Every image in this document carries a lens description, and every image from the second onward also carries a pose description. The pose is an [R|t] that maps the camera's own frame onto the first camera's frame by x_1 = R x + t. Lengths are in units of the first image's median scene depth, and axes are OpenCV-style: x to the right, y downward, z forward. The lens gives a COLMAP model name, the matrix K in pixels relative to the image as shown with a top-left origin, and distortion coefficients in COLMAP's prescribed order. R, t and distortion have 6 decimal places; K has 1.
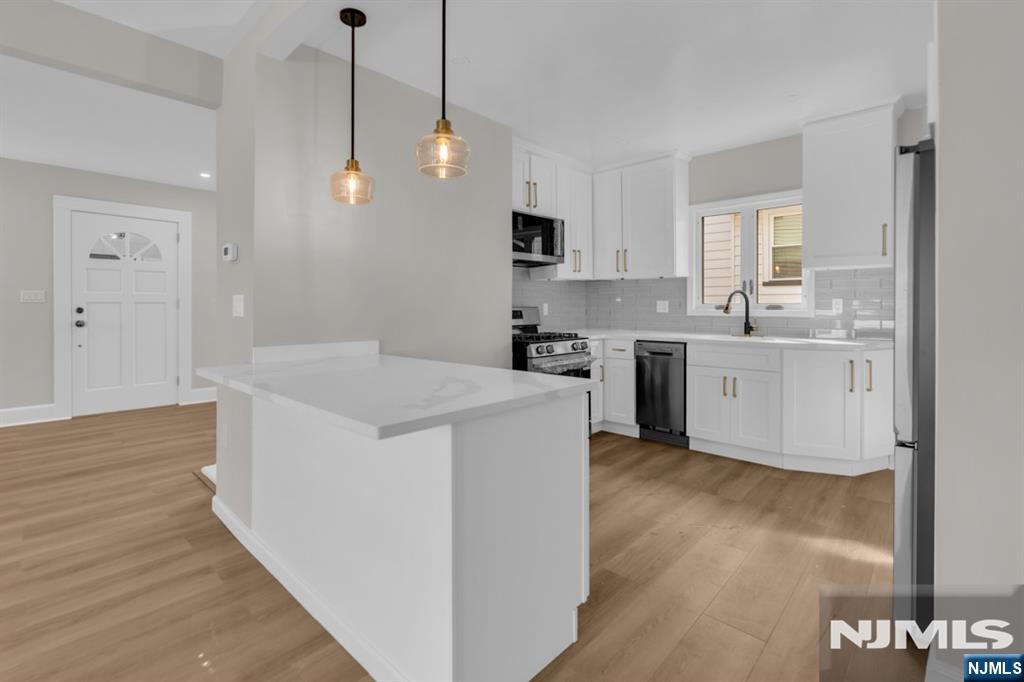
lens RADIAL K [[475.3, 0, 512.1], [0, 475.3, 310.0], [0, 0, 1]] dist [-0.003982, -0.000094]
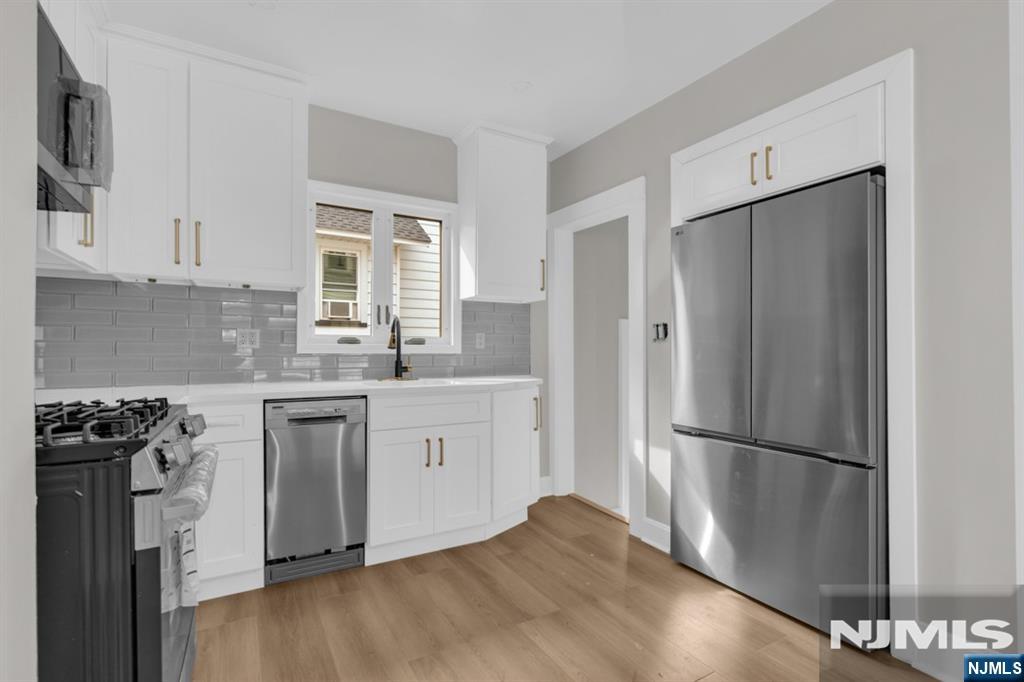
lens RADIAL K [[475.3, 0, 511.5], [0, 475.3, 346.8], [0, 0, 1]] dist [-0.003982, -0.000094]
pose [[0.286783, 0.009588, 0.957948, -0.169968], [0.001921, 0.999942, -0.010584, 0.012222], [-0.957994, 0.004876, 0.286748, 0.637168]]
